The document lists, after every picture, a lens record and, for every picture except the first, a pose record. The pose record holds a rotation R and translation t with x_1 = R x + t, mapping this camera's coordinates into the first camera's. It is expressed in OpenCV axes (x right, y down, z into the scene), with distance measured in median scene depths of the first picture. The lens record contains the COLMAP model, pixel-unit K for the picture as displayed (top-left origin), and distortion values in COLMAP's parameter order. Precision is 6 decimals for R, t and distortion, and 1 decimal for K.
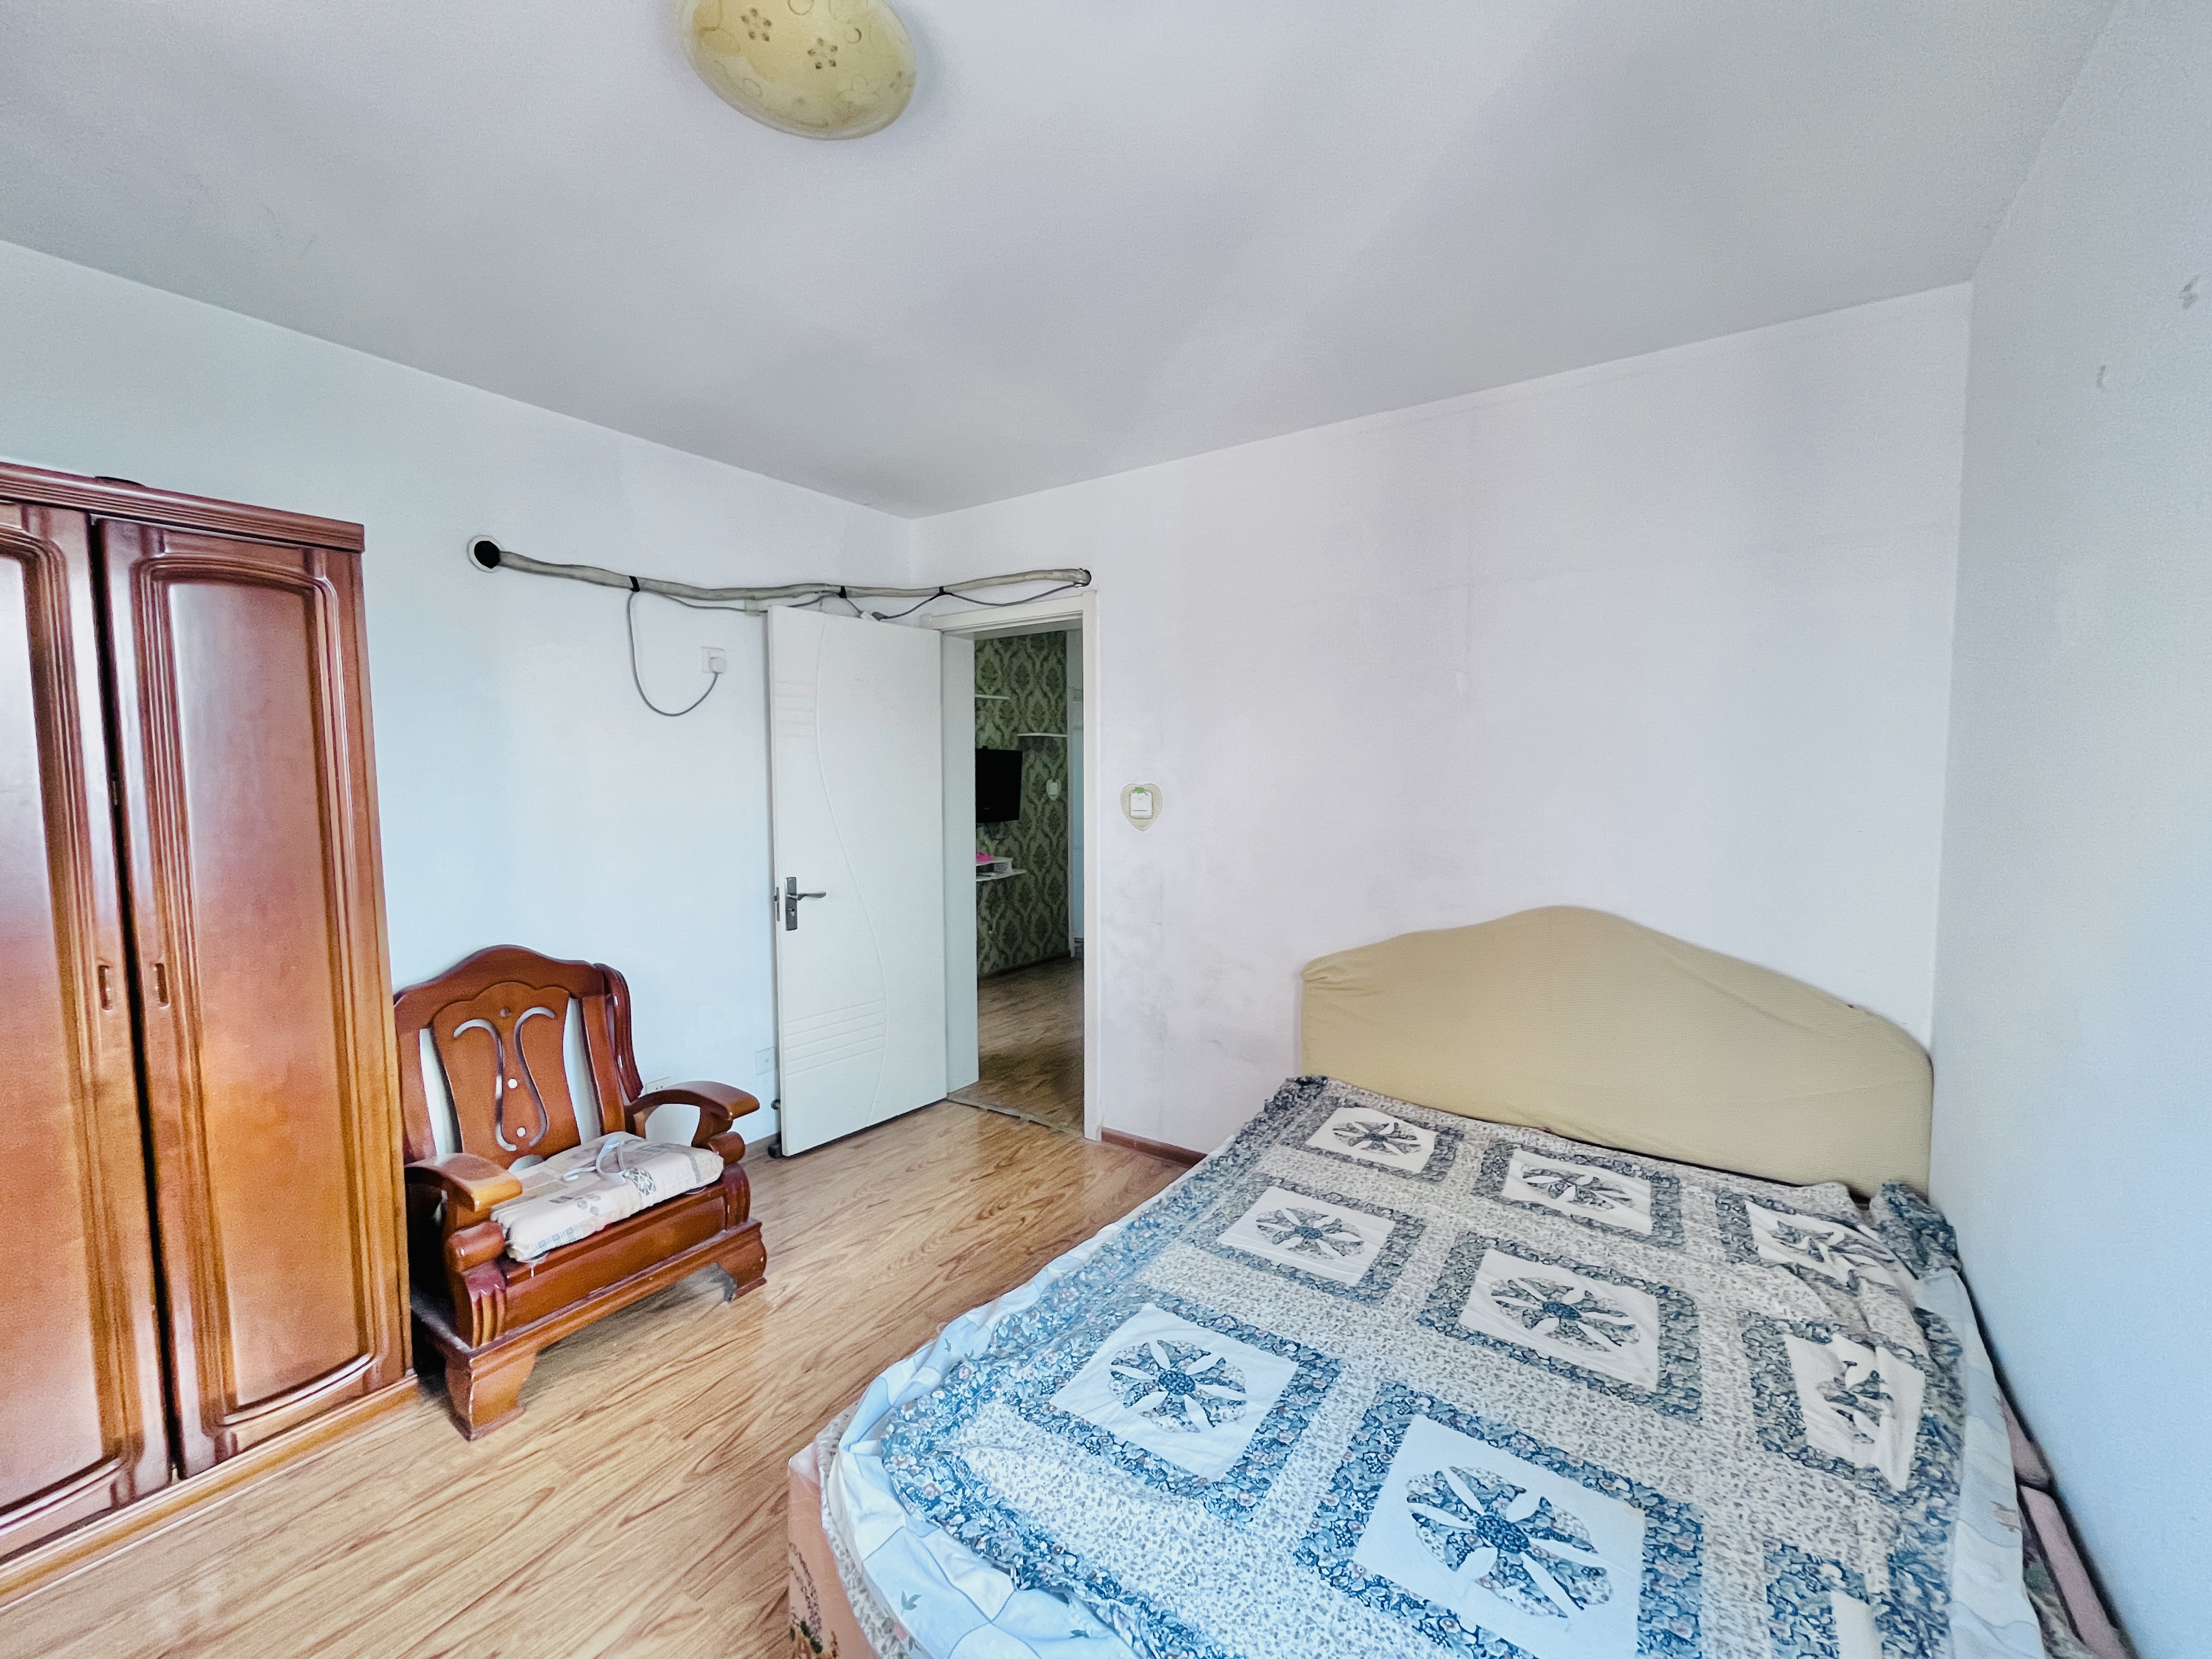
lens RADIAL K [[889.2, 0, 1101.5], [0, 889.2, 838.7], [0, 0, 1]] dist [-0.006236, 0.000343]
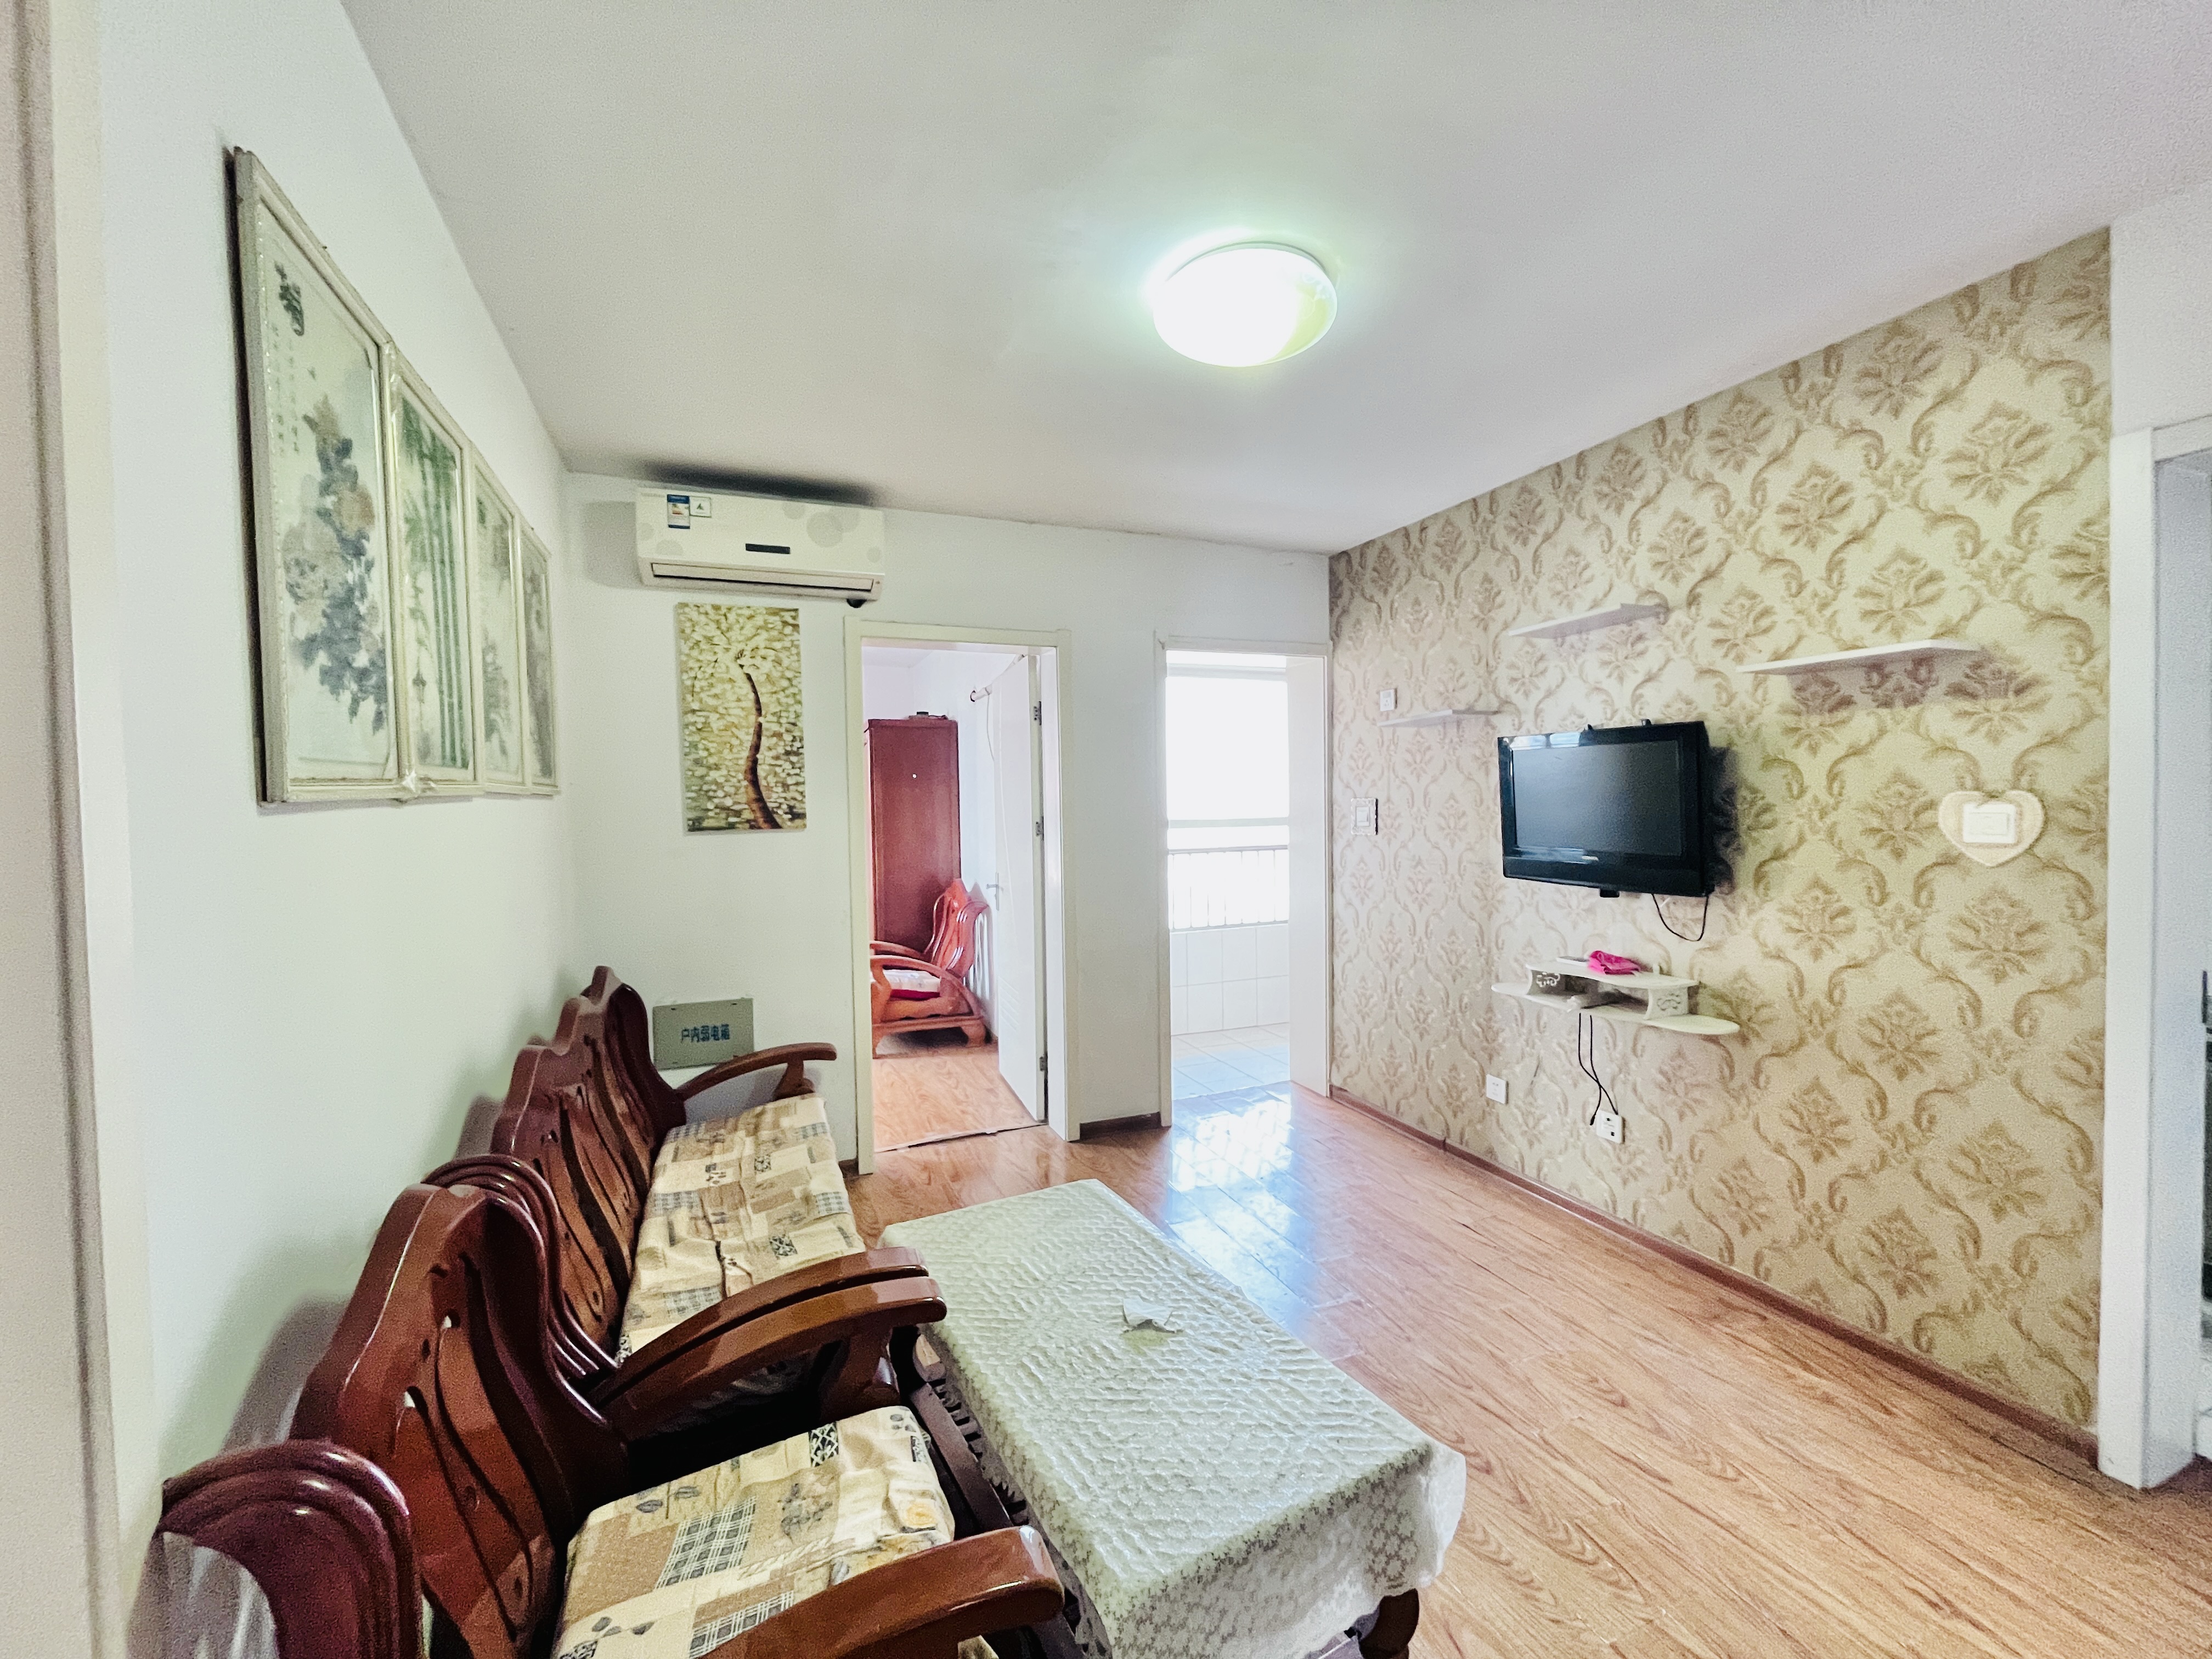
lens RADIAL K [[889.2, 0, 1094.3], [0, 889.2, 836.3], [0, 0, 1]] dist [-0.006236, 0.000343]
pose [[-0.543770, 0.039927, -0.838284, 0.357317], [-0.051949, 0.995351, 0.081106, -0.061925], [0.837625, 0.087651, -0.539167, 0.933331]]
